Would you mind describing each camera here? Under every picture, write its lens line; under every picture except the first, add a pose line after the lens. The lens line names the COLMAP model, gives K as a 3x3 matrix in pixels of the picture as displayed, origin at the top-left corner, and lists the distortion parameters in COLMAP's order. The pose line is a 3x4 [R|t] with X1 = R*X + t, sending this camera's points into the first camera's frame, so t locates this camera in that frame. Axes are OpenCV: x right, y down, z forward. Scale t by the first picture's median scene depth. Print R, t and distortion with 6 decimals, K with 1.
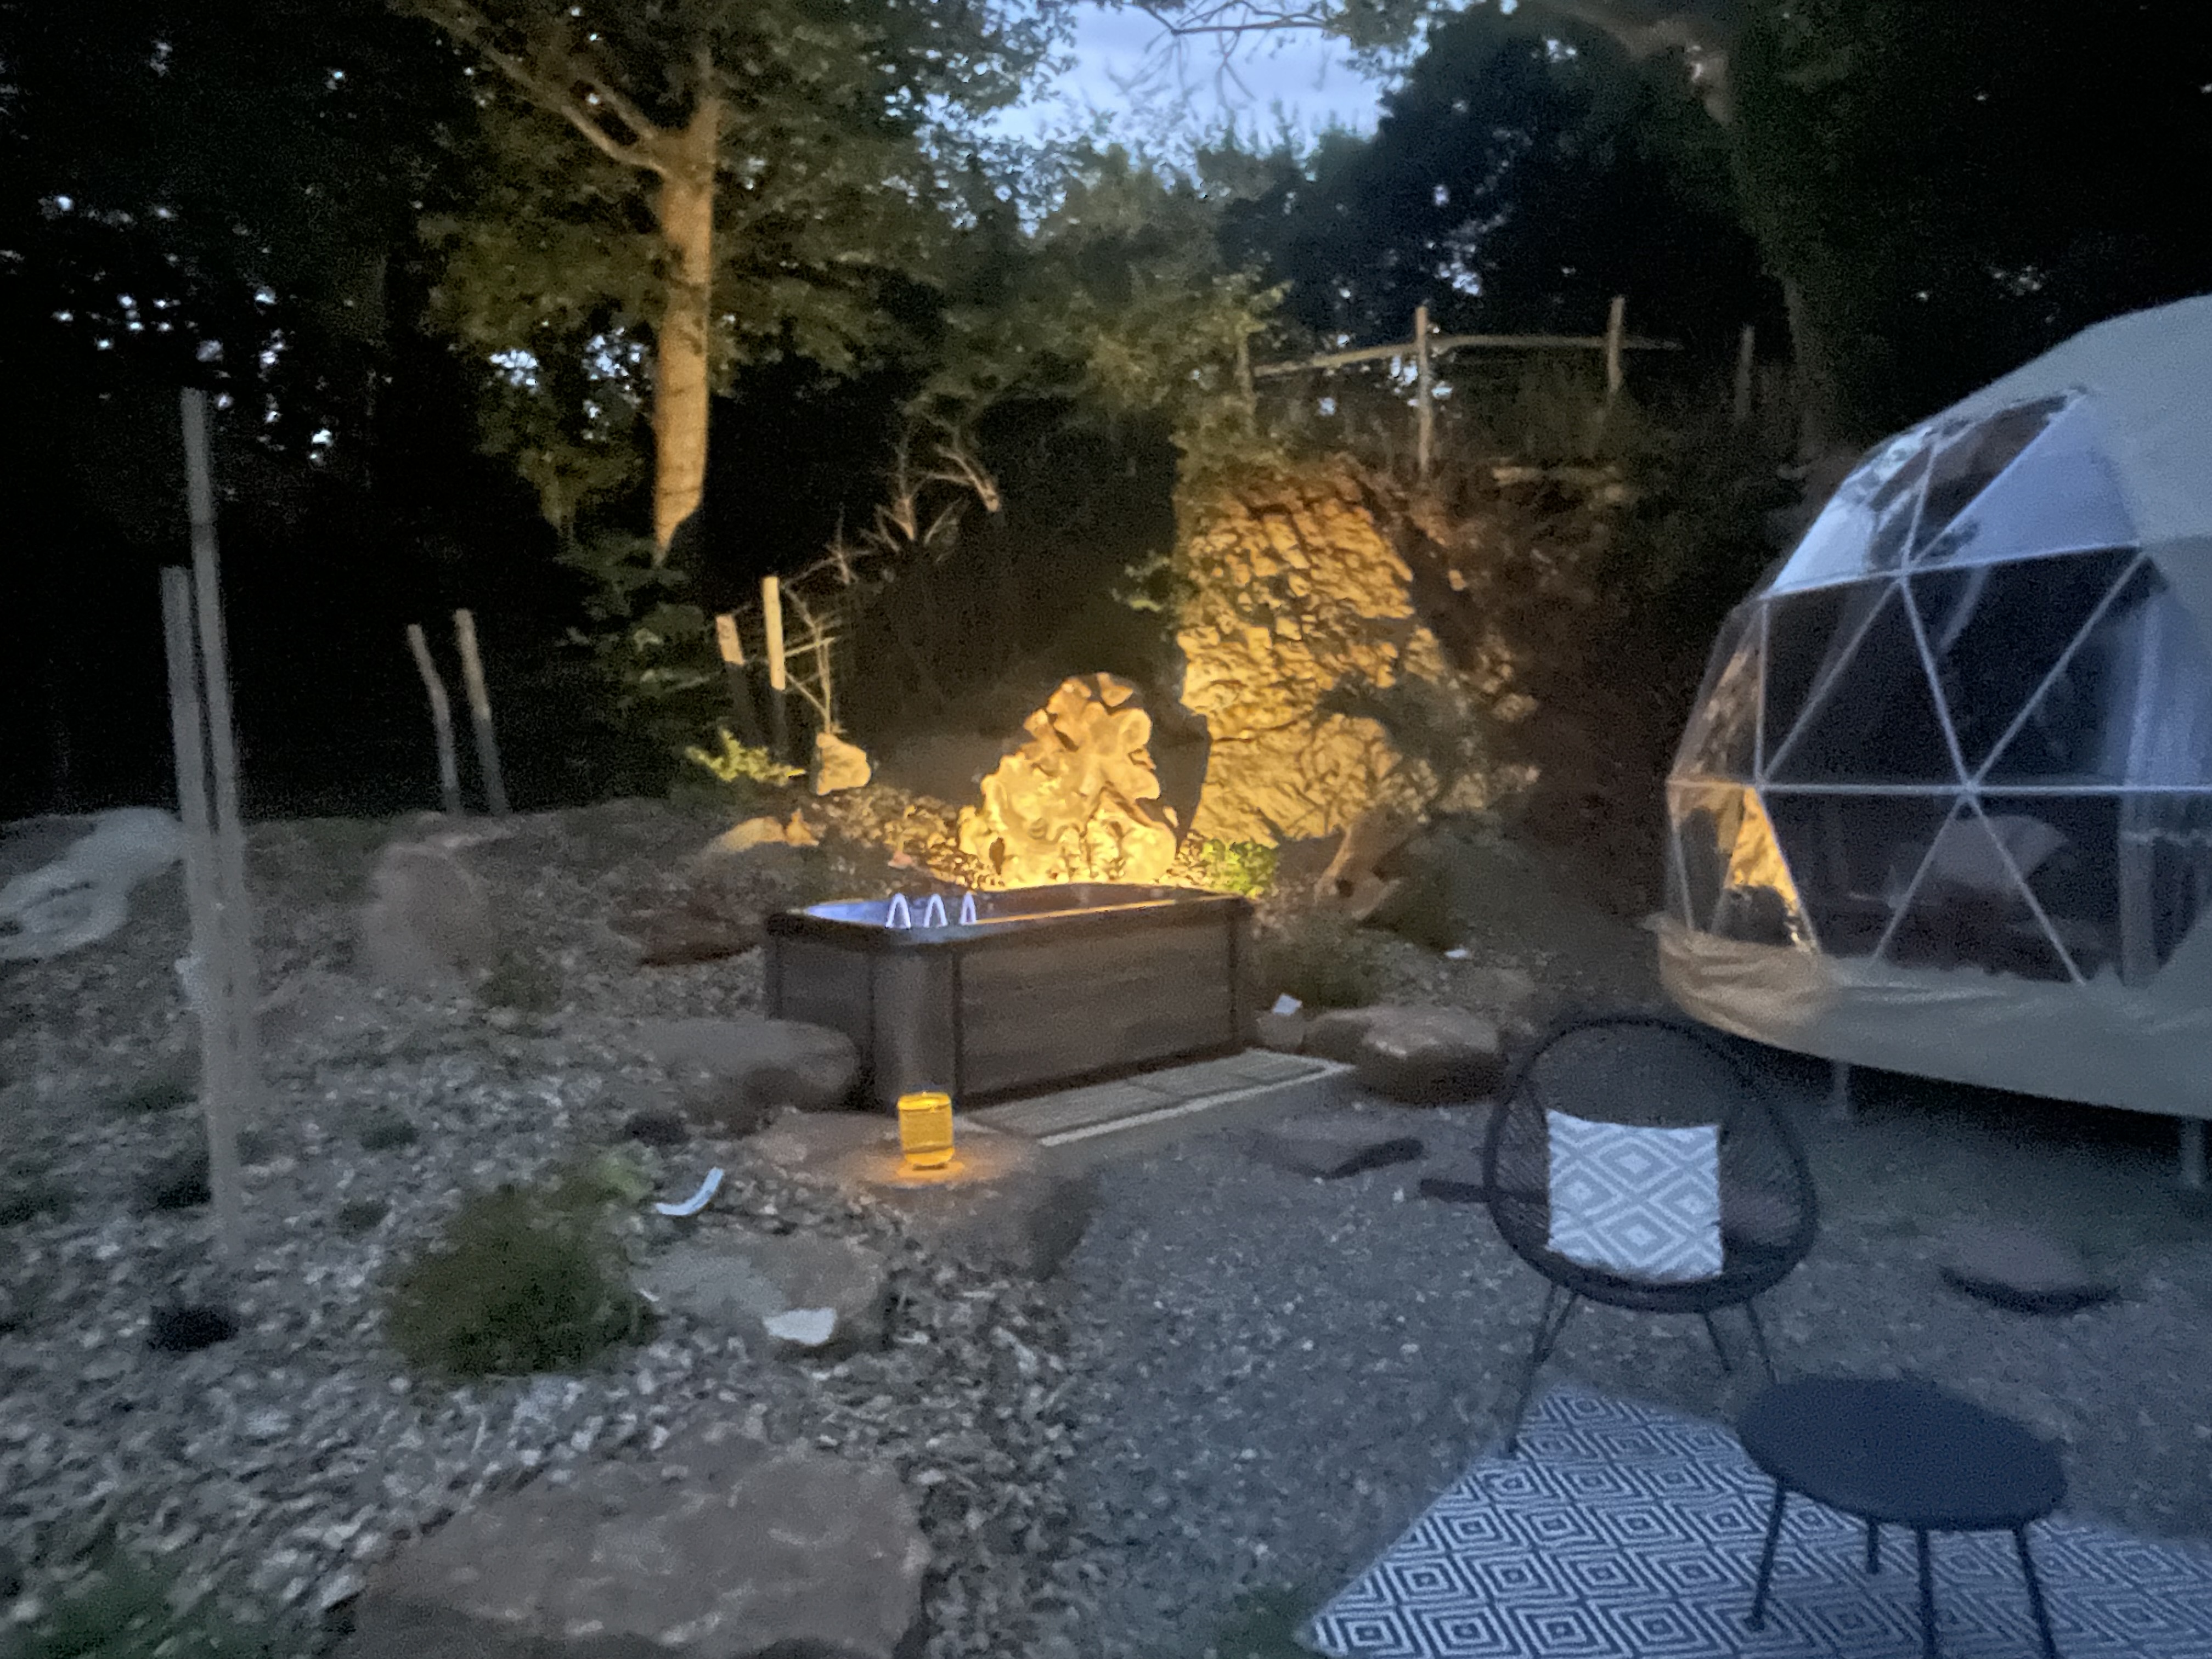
lens RADIAL K [[1428.0, 0, 1106.0], [0, 1428.0, 829.5], [0, 0, 1]] dist [-0.001683, -0.000345]
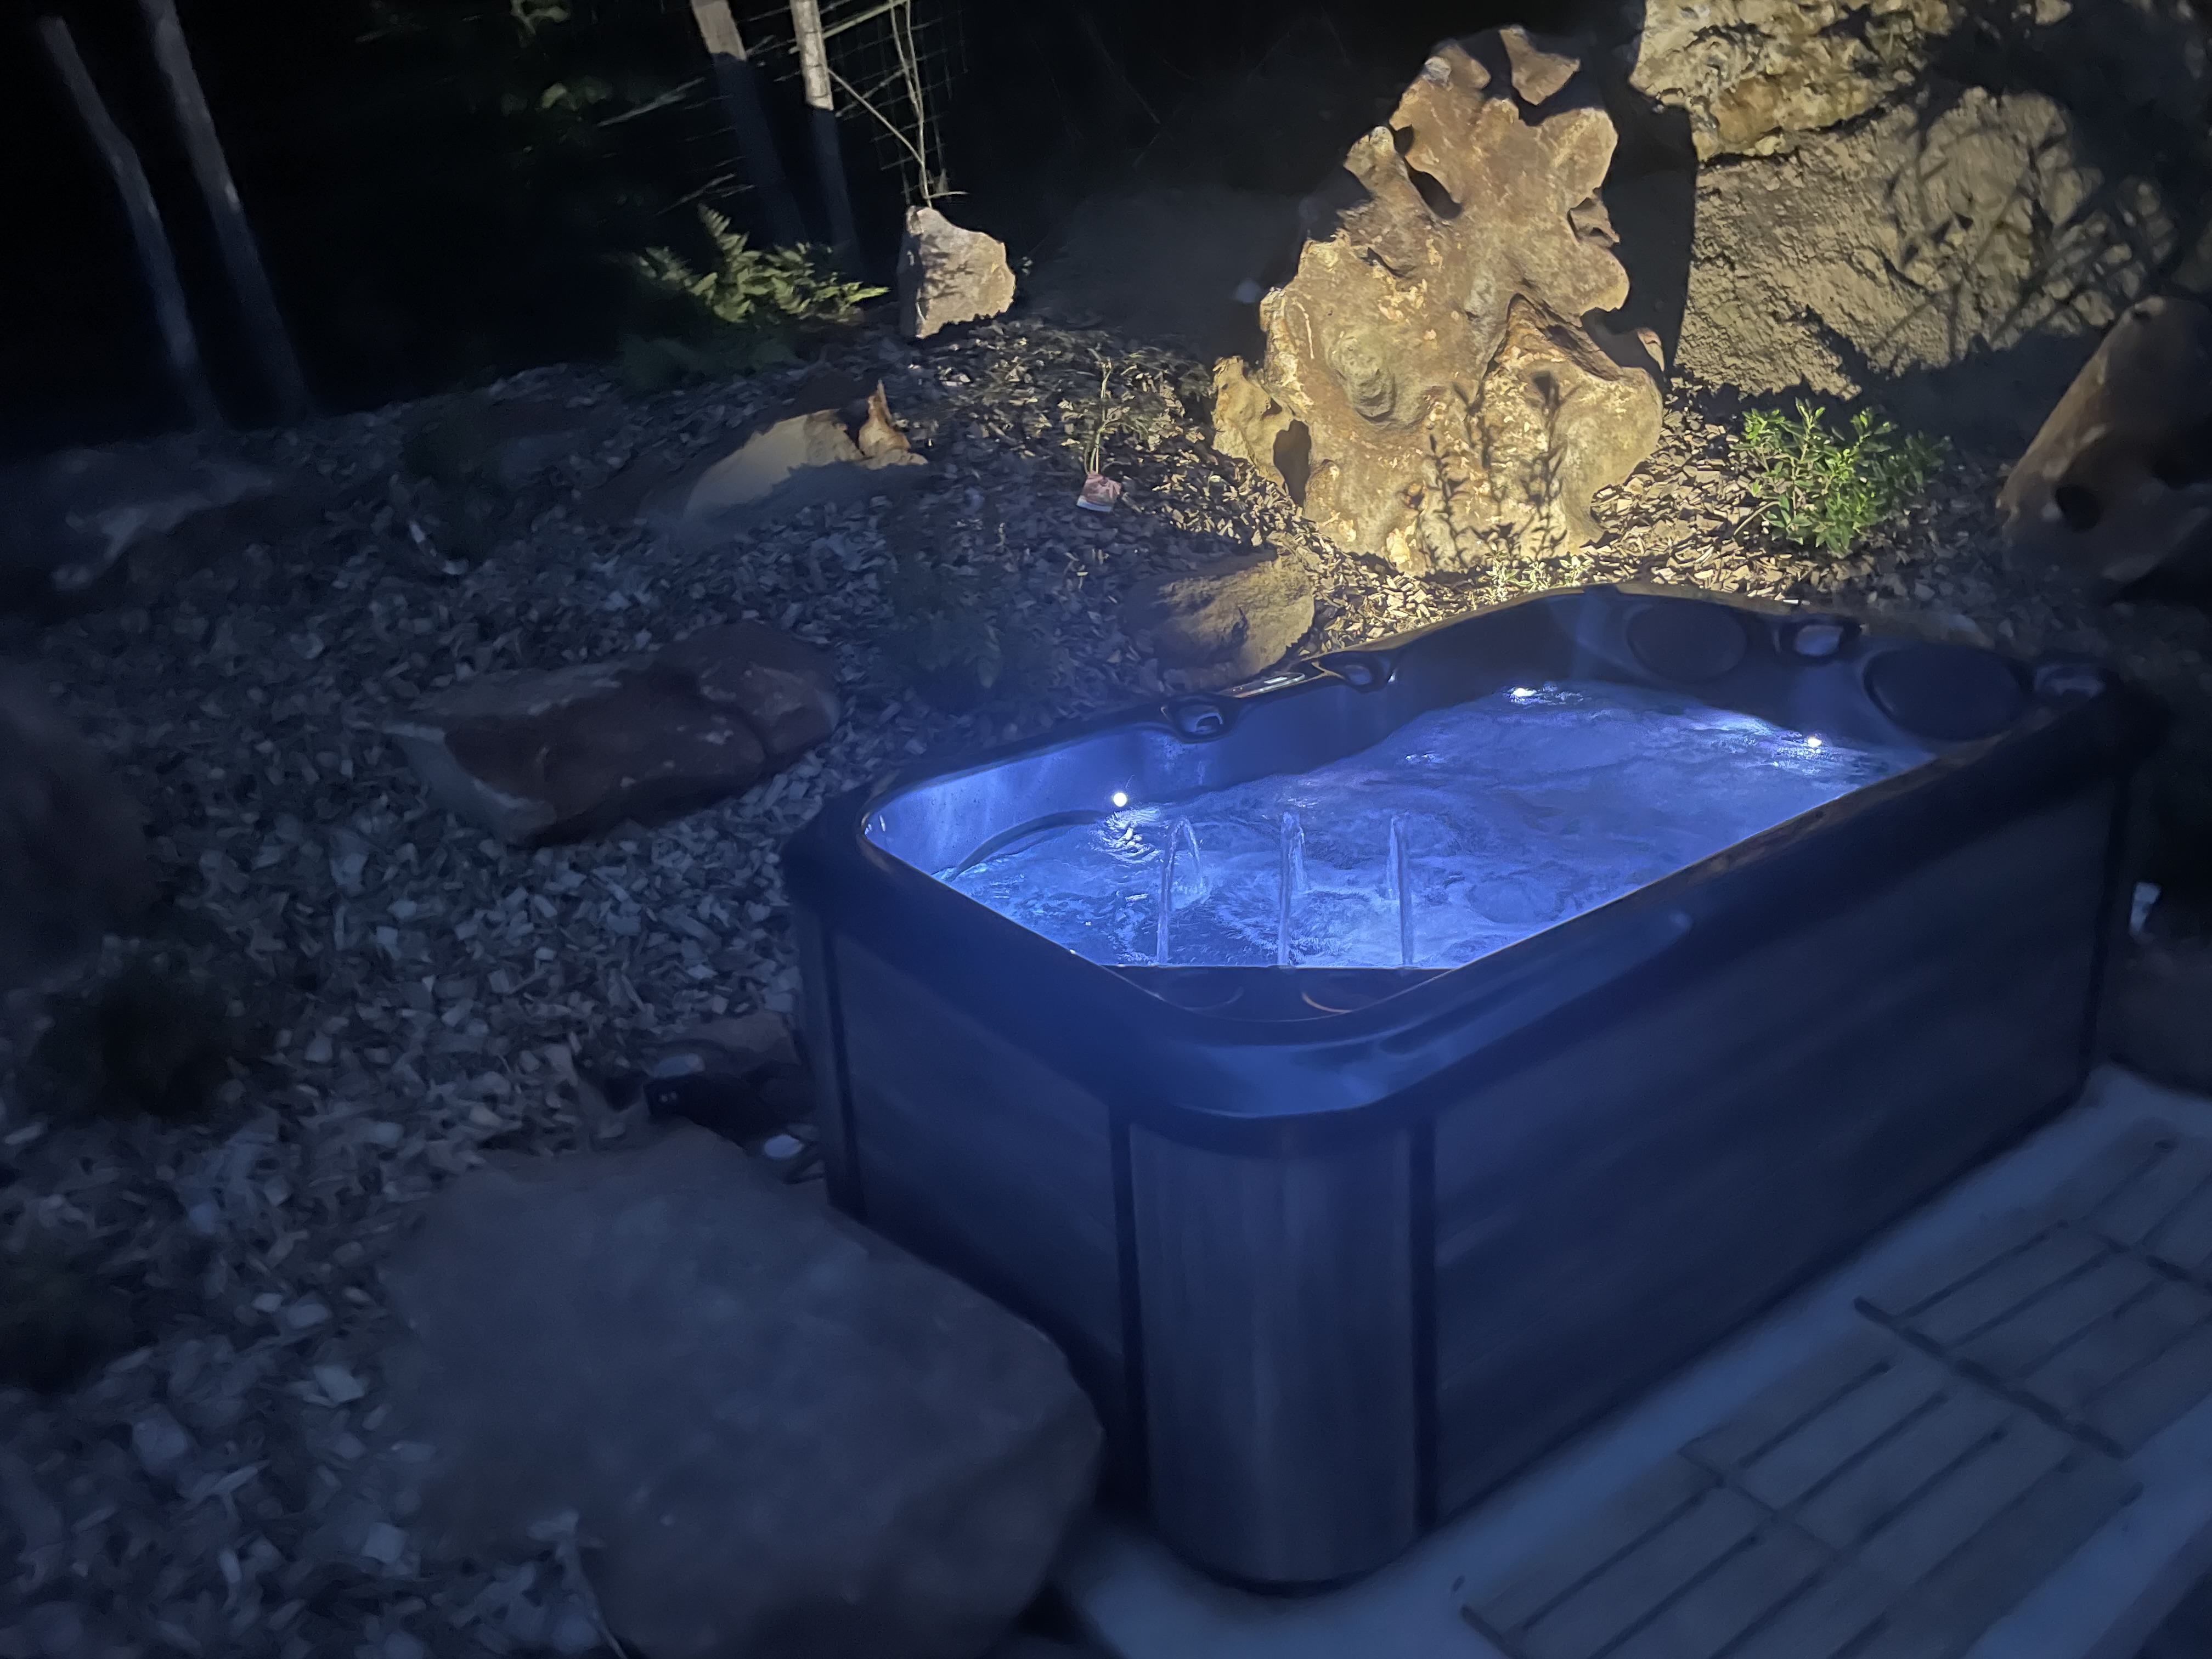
lens RADIAL K [[1727.1, 0, 1106.0], [0, 1727.1, 829.5], [0, 0, 1]] dist [0.113112, -0.157687]
pose [[0.993624, -0.016469, -0.111538, -0.072938], [0.049618, 0.952198, 0.301425, -0.041867], [0.101242, -0.305037, 0.946944, 0.386380]]
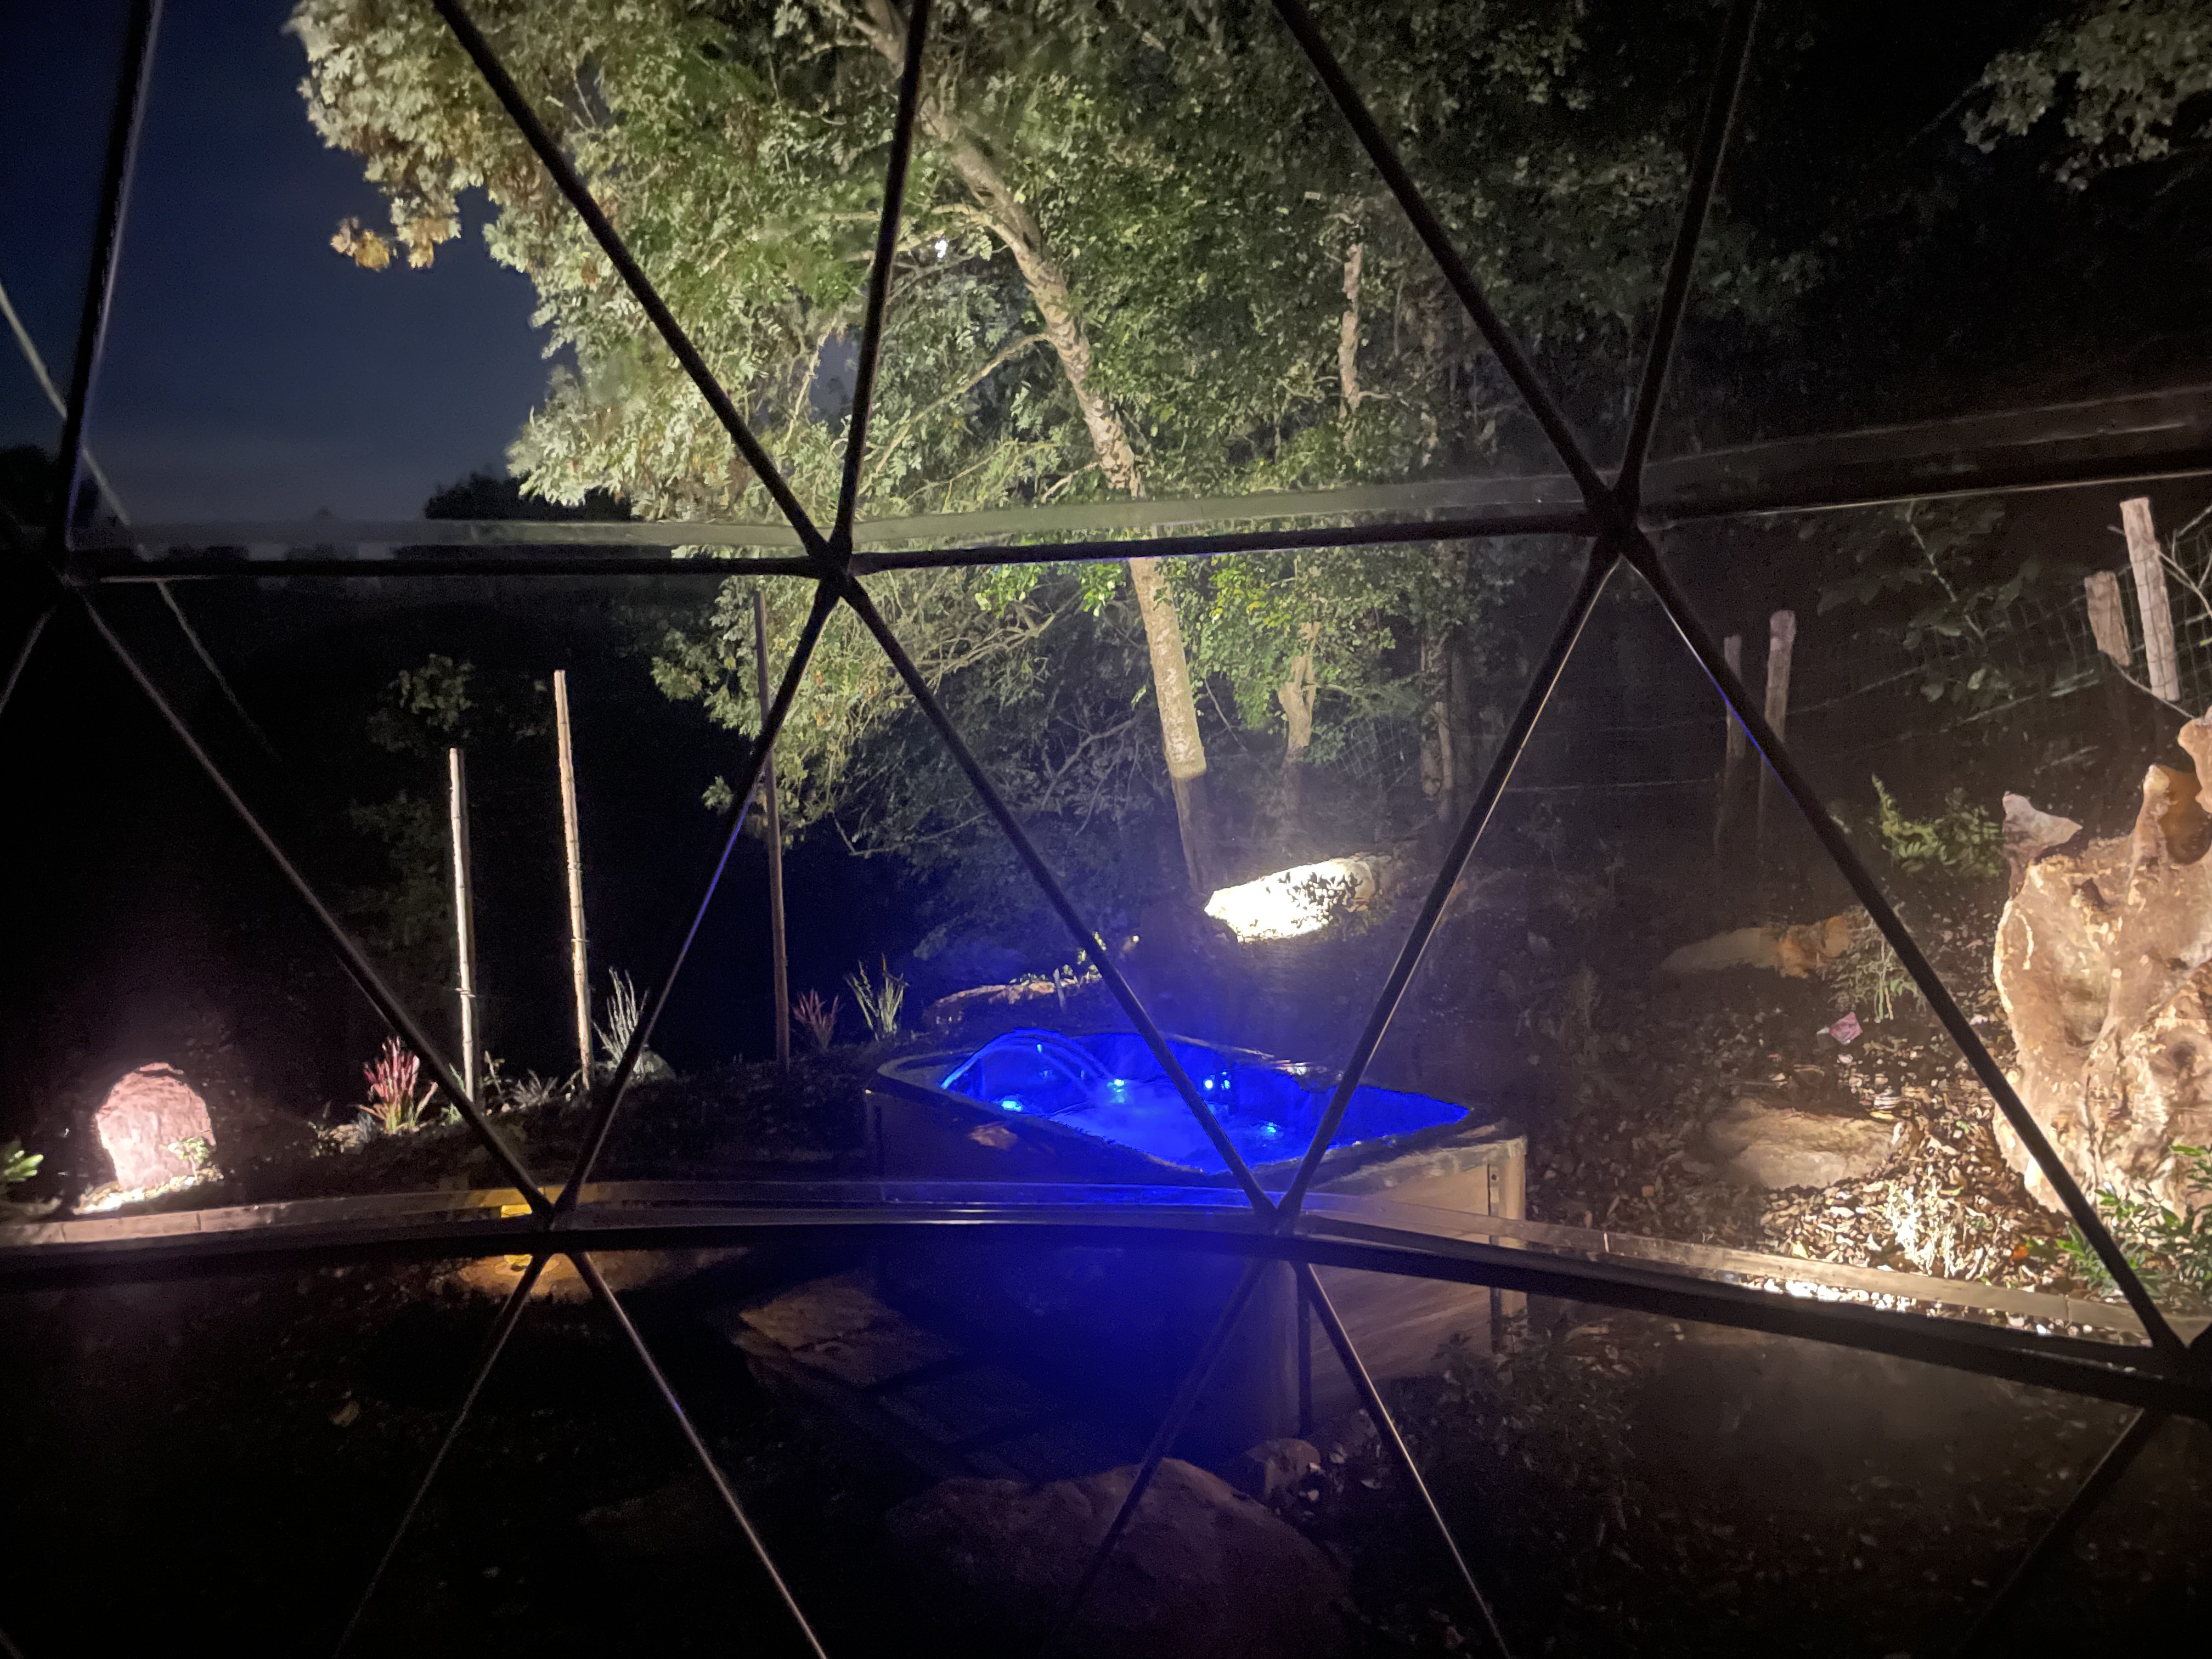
lens RADIAL K [[1727.1, 0, 1106.0], [0, 1727.1, 829.5], [0, 0, 1]] dist [0.113112, -0.157687]
pose [[-0.102511, 0.070797, -0.992209, 0.530462], [-0.039116, 0.996406, 0.075138, -0.090802], [0.993962, 0.046514, -0.099373, 0.718184]]
